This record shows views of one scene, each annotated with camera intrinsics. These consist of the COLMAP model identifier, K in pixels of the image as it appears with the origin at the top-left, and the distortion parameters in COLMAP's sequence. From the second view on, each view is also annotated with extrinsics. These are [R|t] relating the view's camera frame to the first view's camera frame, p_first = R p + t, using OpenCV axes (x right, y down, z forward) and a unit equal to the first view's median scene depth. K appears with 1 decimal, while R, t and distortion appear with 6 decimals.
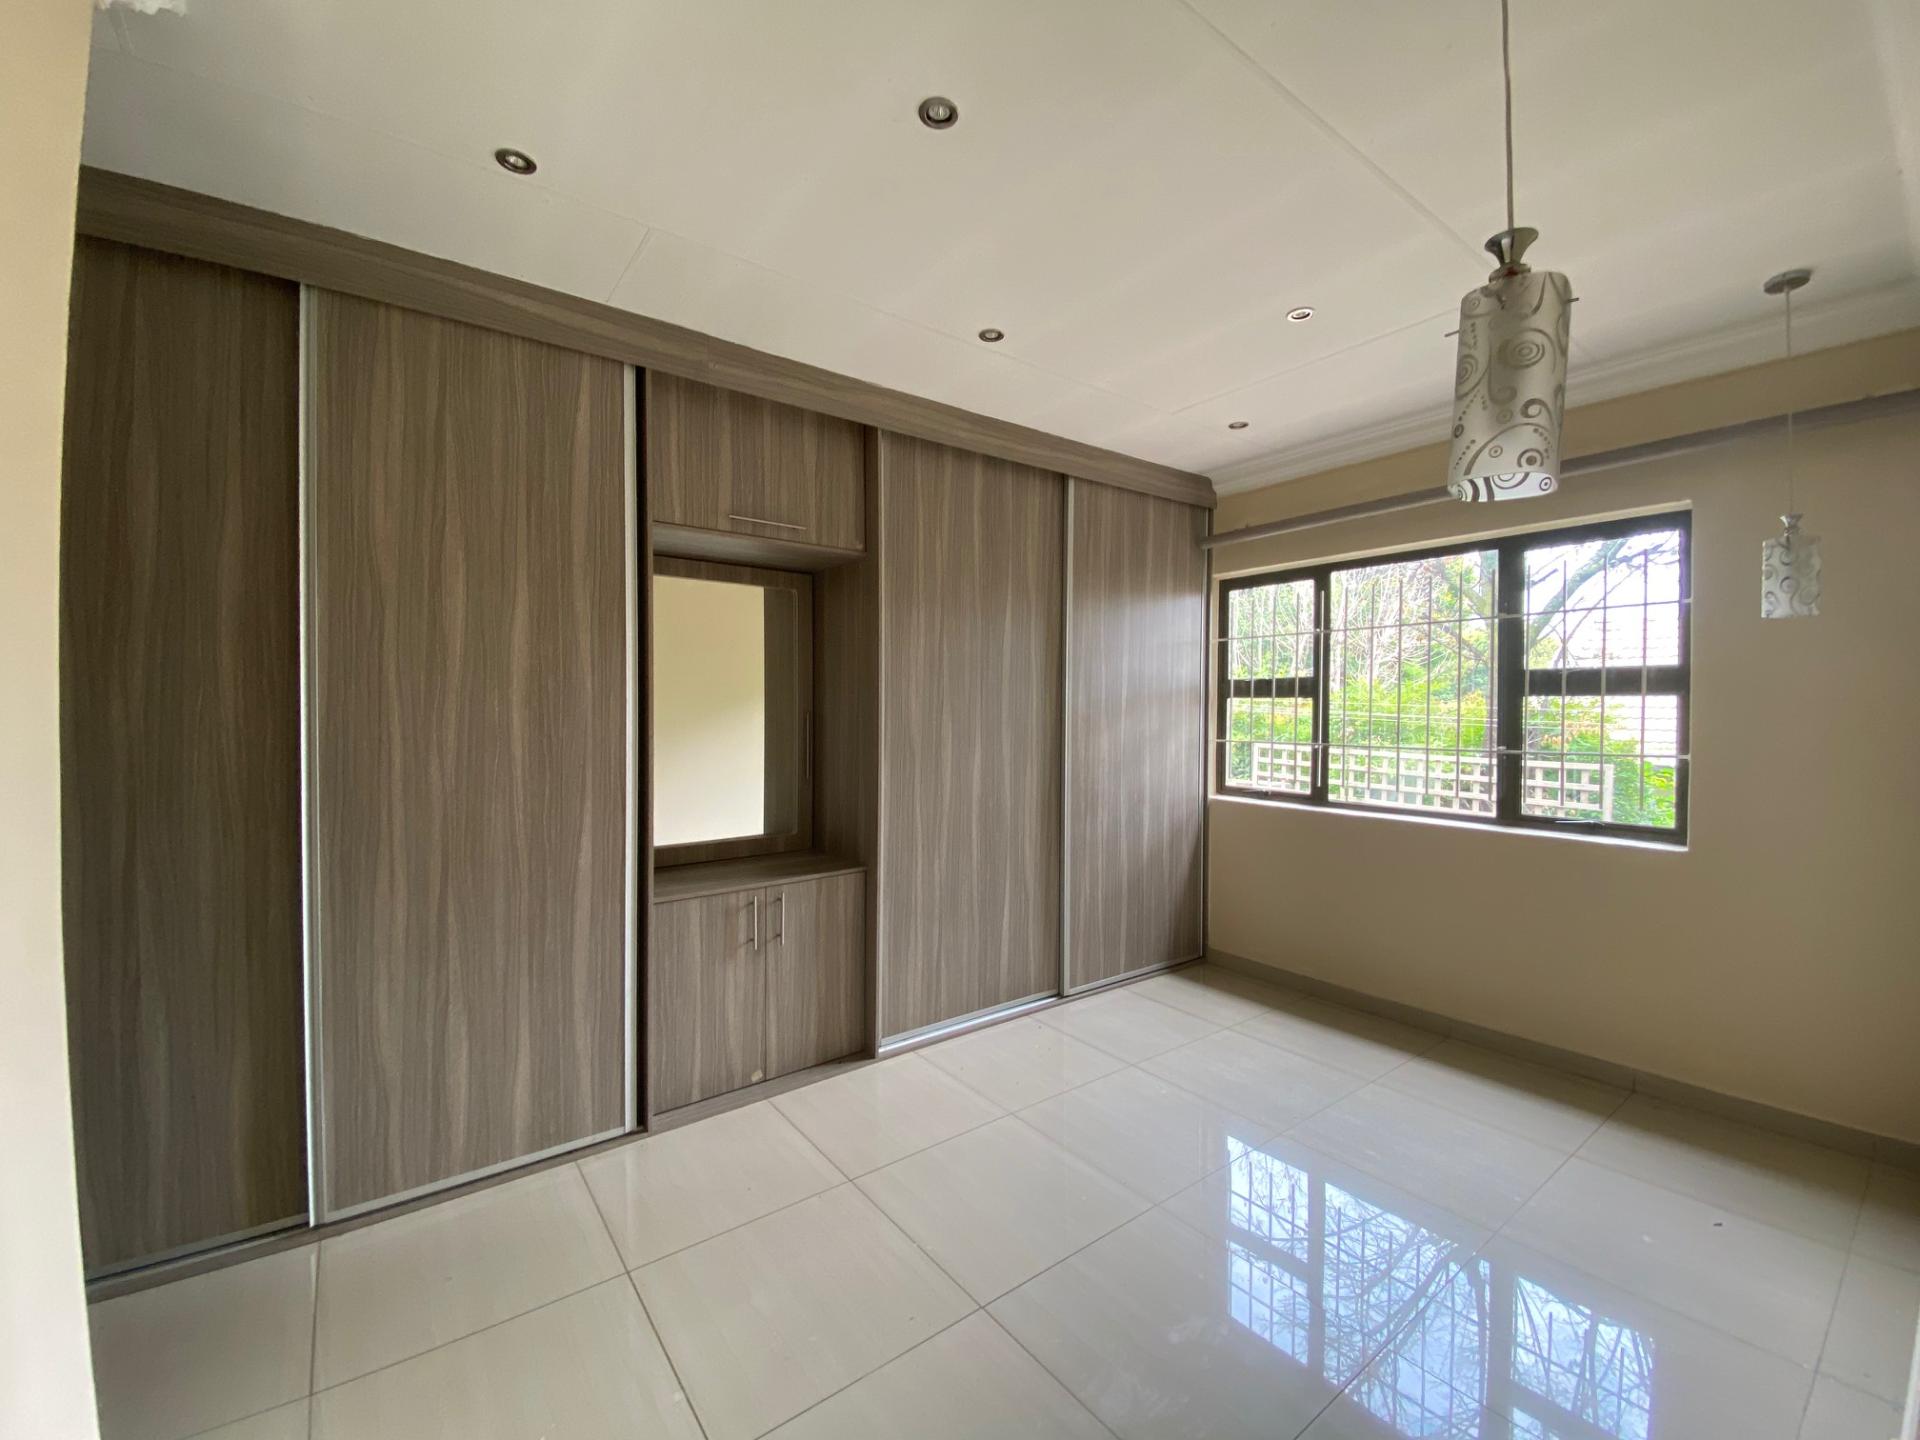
lens RADIAL K [[785.6, 0, 962.5], [0, 785.6, 720.9], [0, 0, 1]] dist [0.038479, -0.020853]
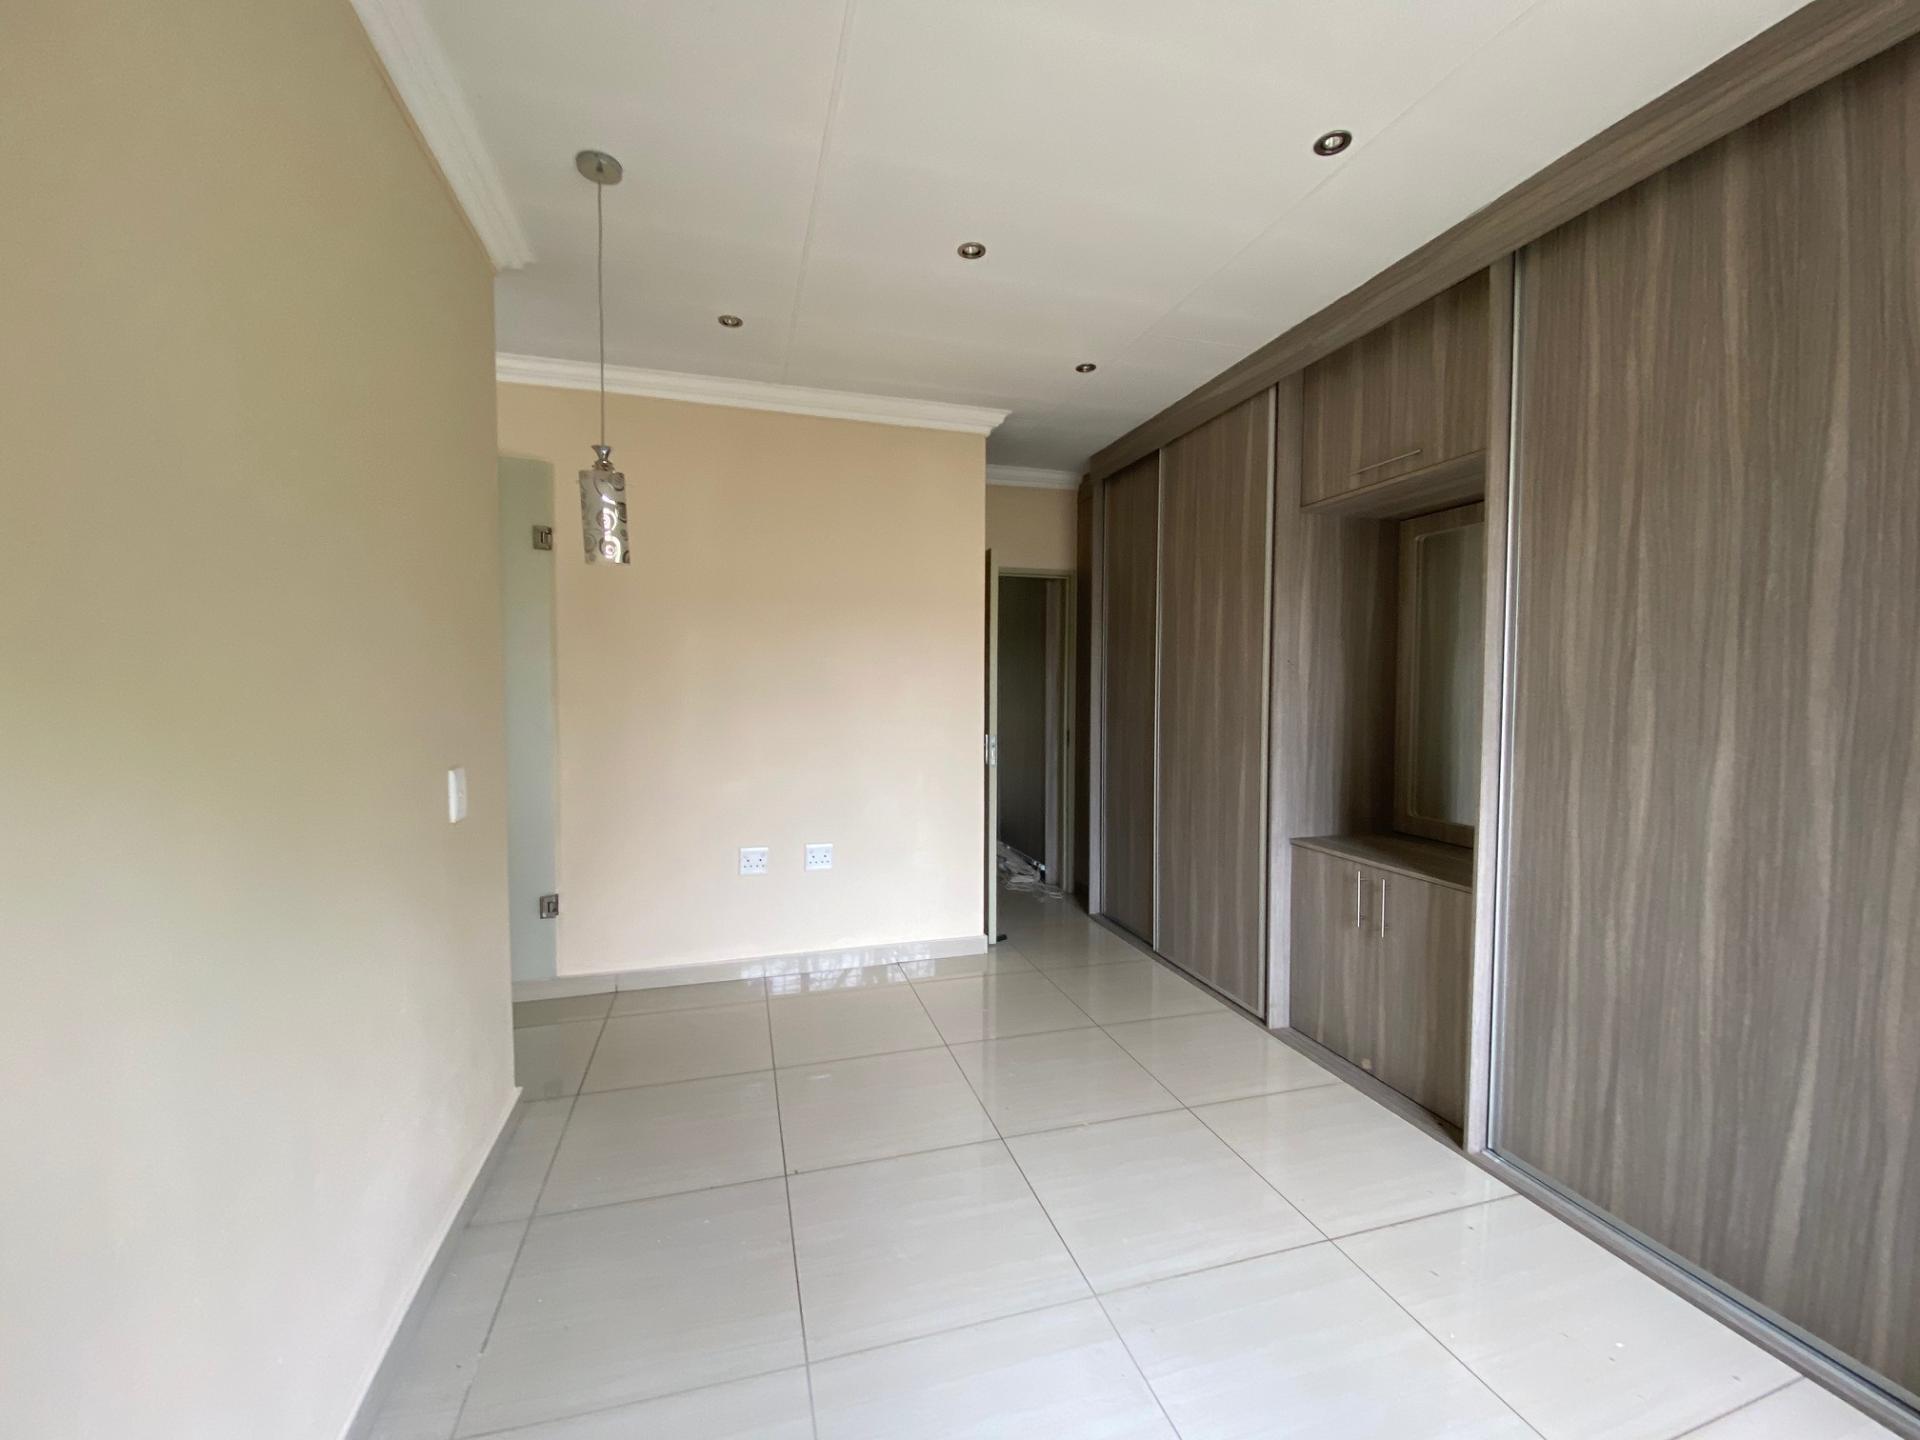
lens RADIAL K [[785.6, 0, 962.5], [0, 785.6, 720.9], [0, 0, 1]] dist [0.038479, -0.020853]
pose [[-0.354961, 0.042596, -0.933910, 0.671842], [-0.016068, 0.998536, 0.051651, 0.001930], [0.934743, 0.033340, -0.353757, 0.762062]]
